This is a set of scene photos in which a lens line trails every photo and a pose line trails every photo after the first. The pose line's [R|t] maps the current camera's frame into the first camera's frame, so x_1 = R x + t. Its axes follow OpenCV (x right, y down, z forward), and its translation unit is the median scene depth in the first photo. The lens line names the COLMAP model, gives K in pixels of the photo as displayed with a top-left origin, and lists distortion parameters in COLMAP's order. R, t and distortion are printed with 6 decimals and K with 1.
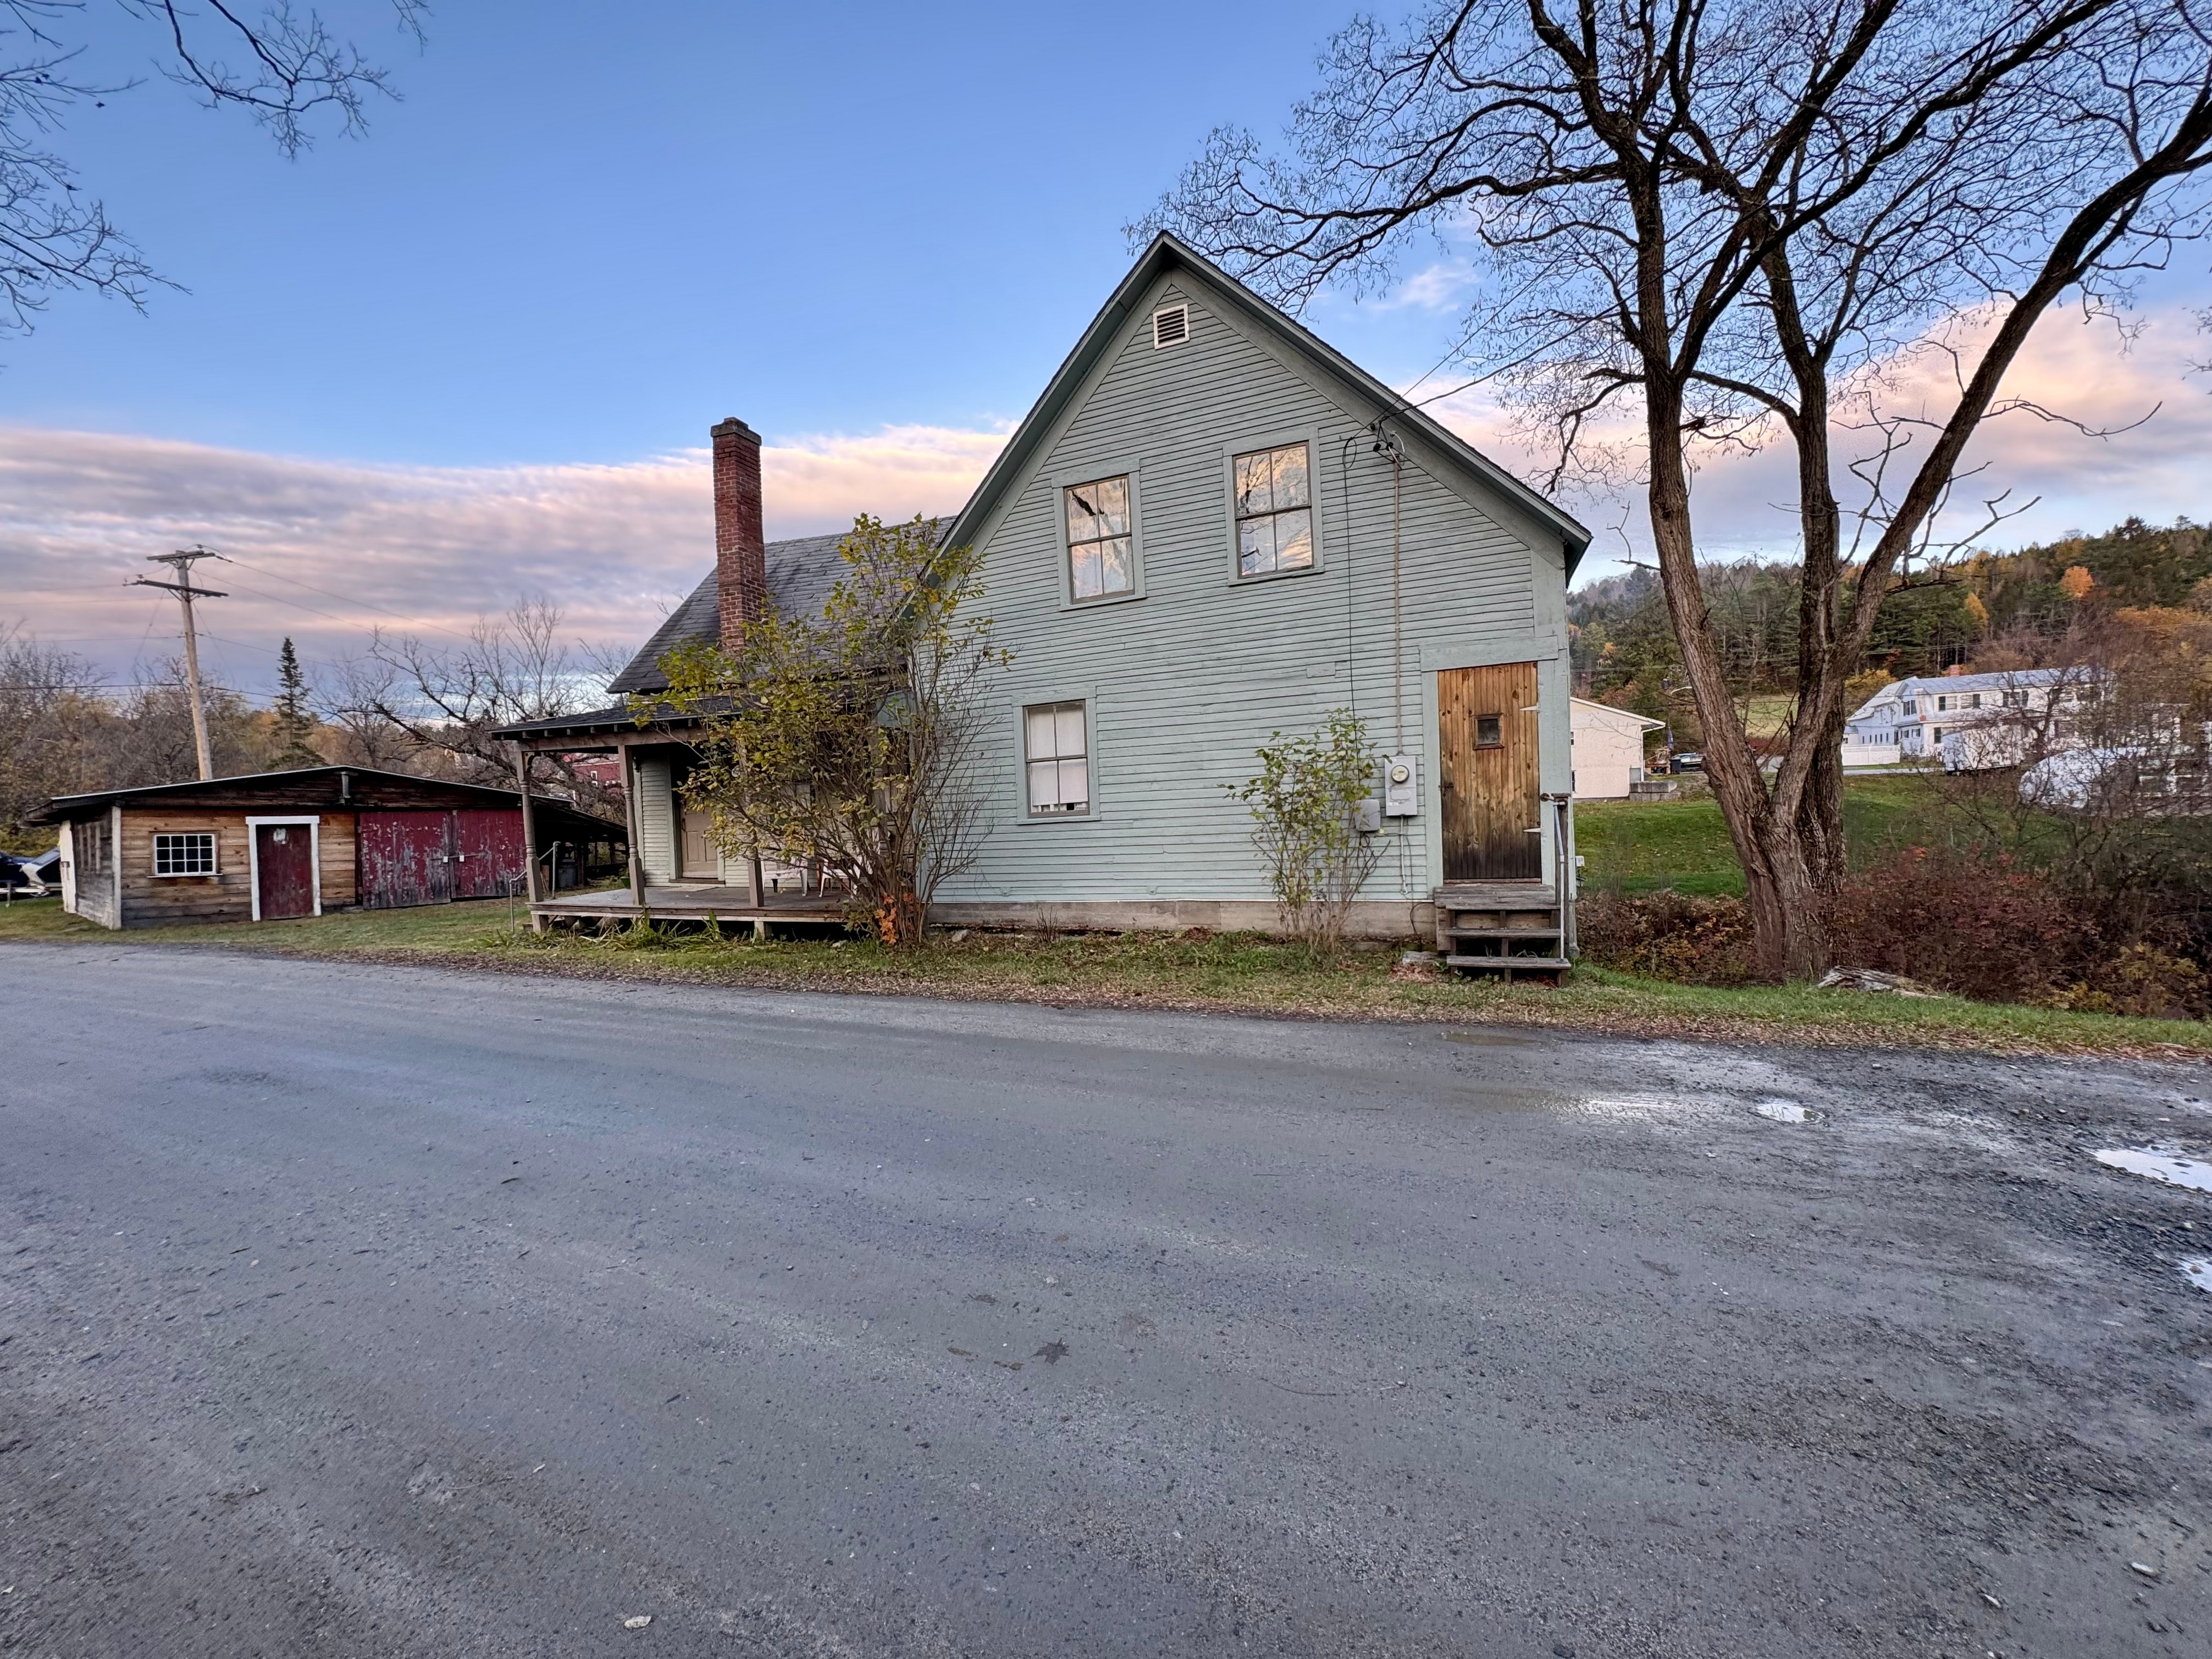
lens RADIAL K [[876.6, 0, 1106.0], [0, 876.6, 829.5], [0, 0, 1]] dist [-0.003376, 0.000198]
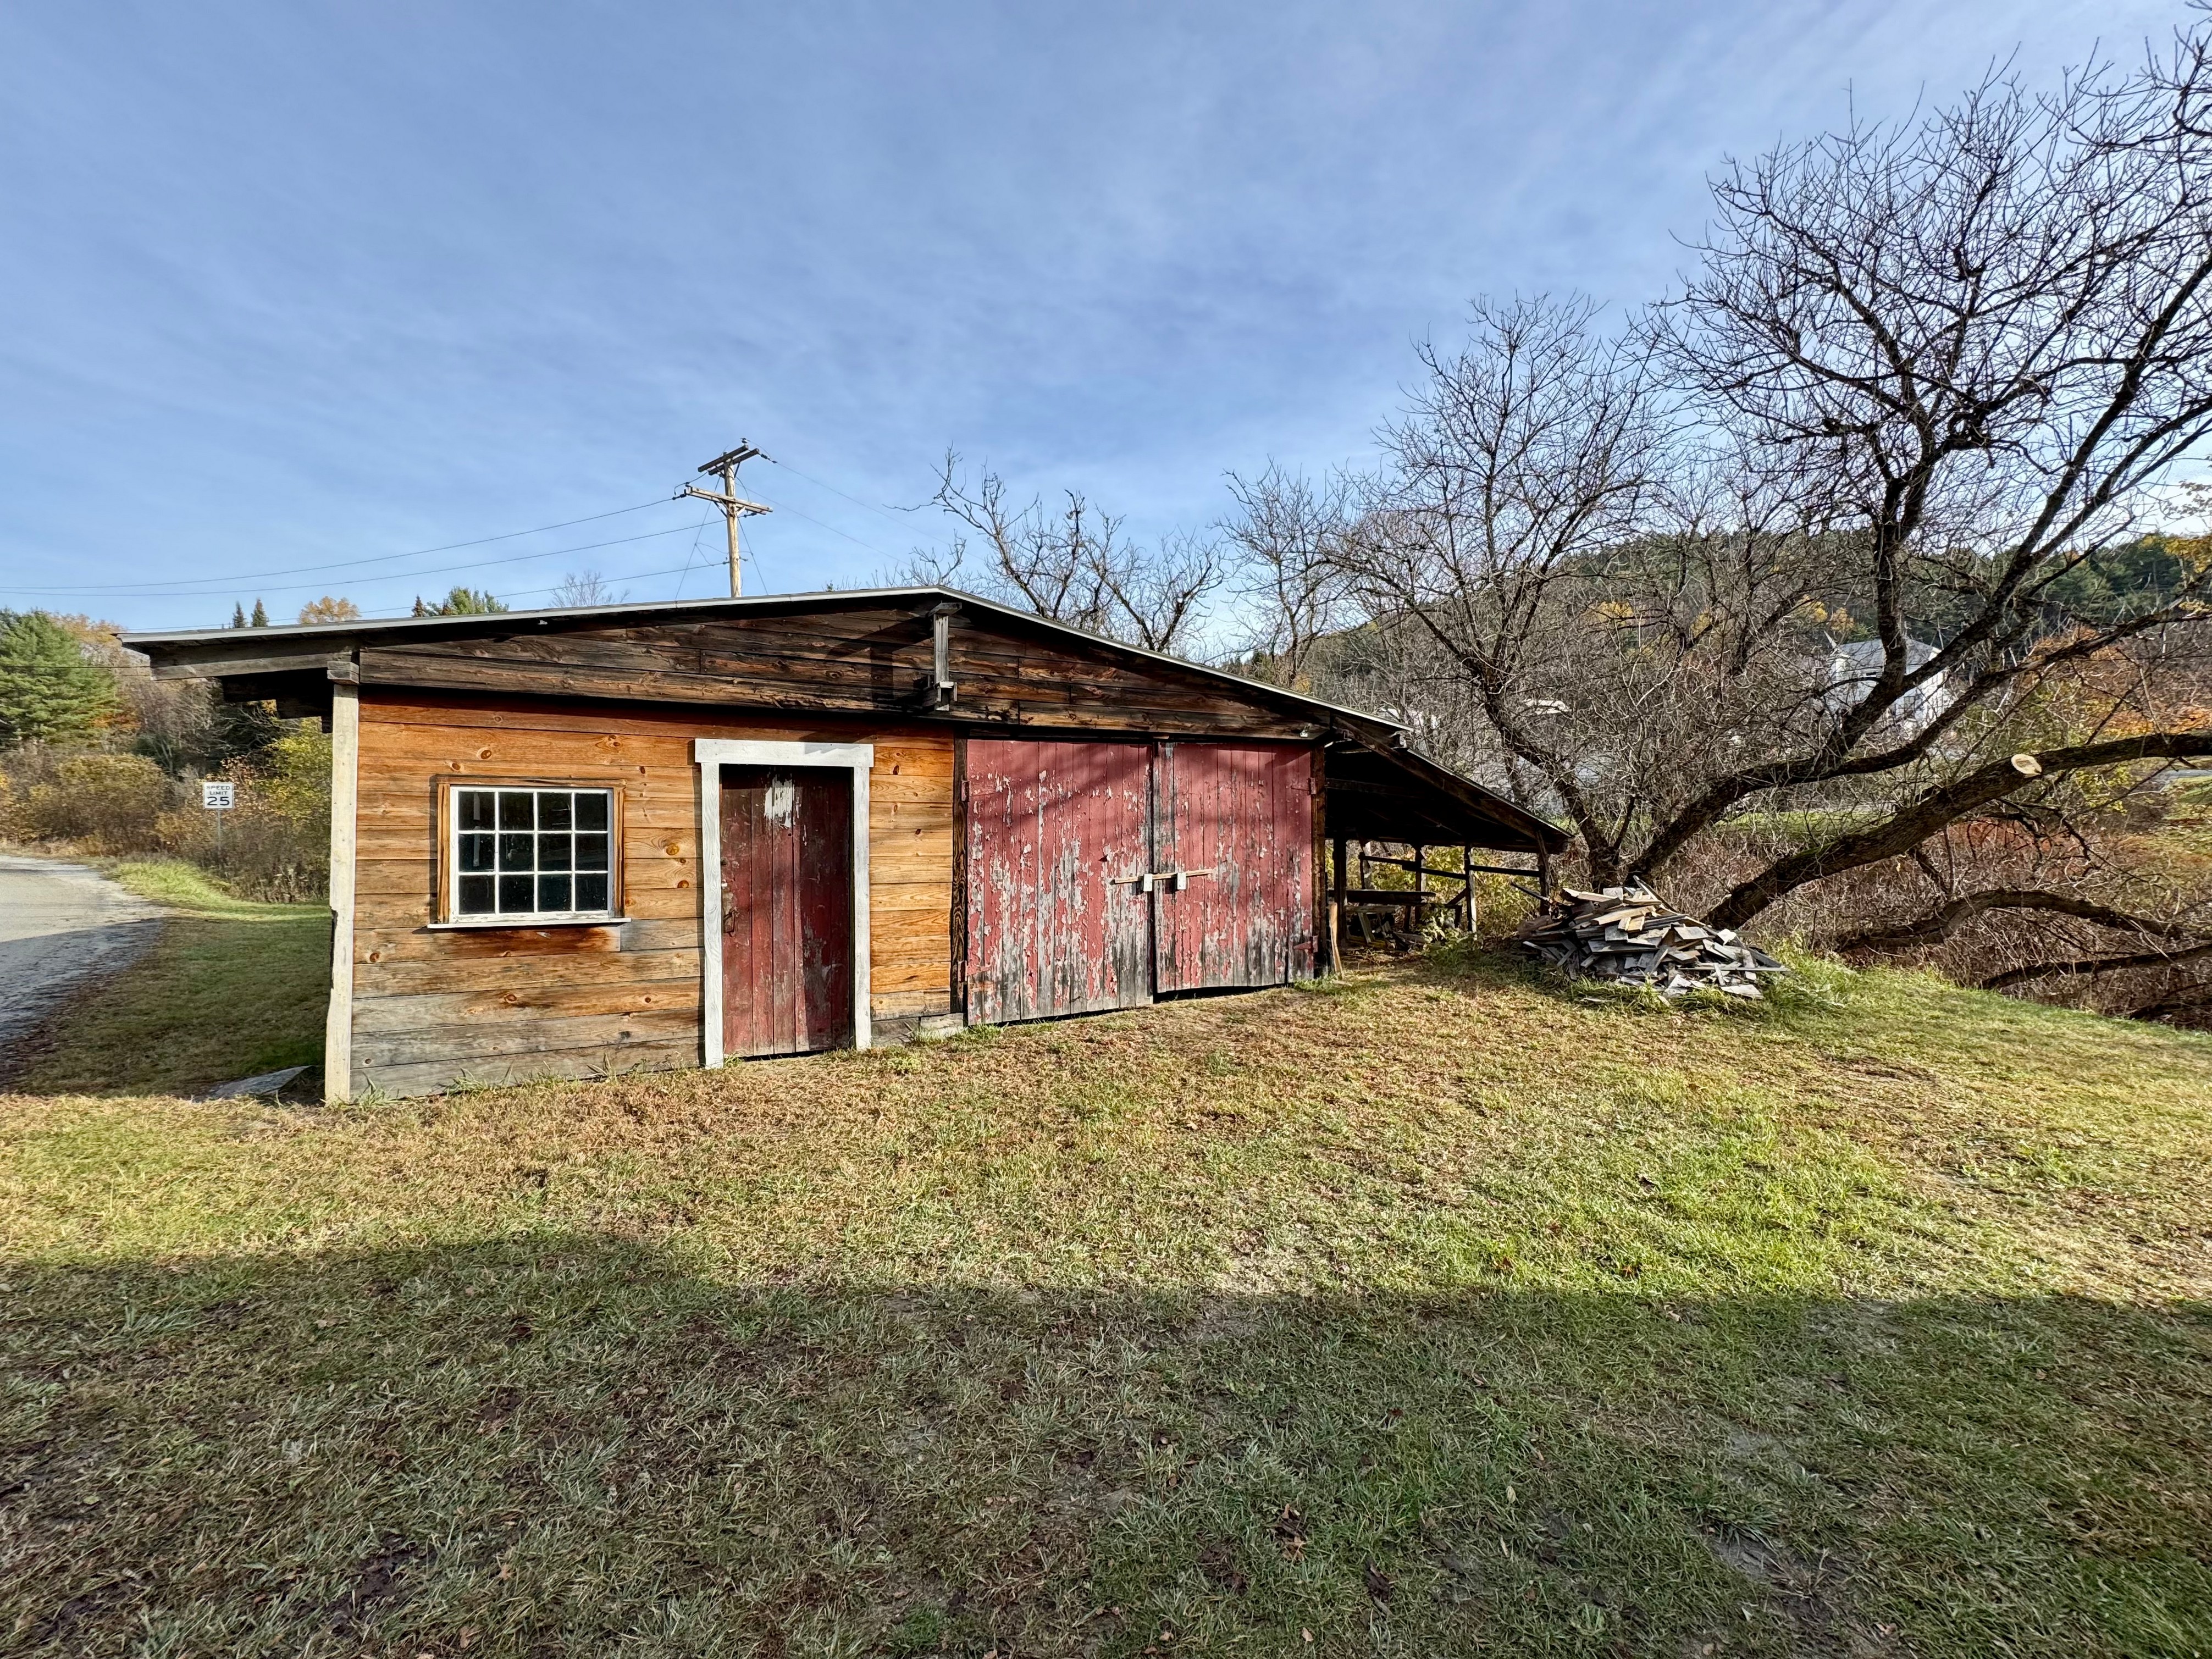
lens RADIAL K [[876.6, 0, 1106.0], [0, 876.6, 829.5], [0, 0, 1]] dist [-0.003376, 0.000198]
pose [[0.902235, 0.021873, -0.430689, -0.714020], [-0.022889, 0.999734, 0.002823, 0.014047], [0.430636, 0.007311, 0.902496, 0.779213]]
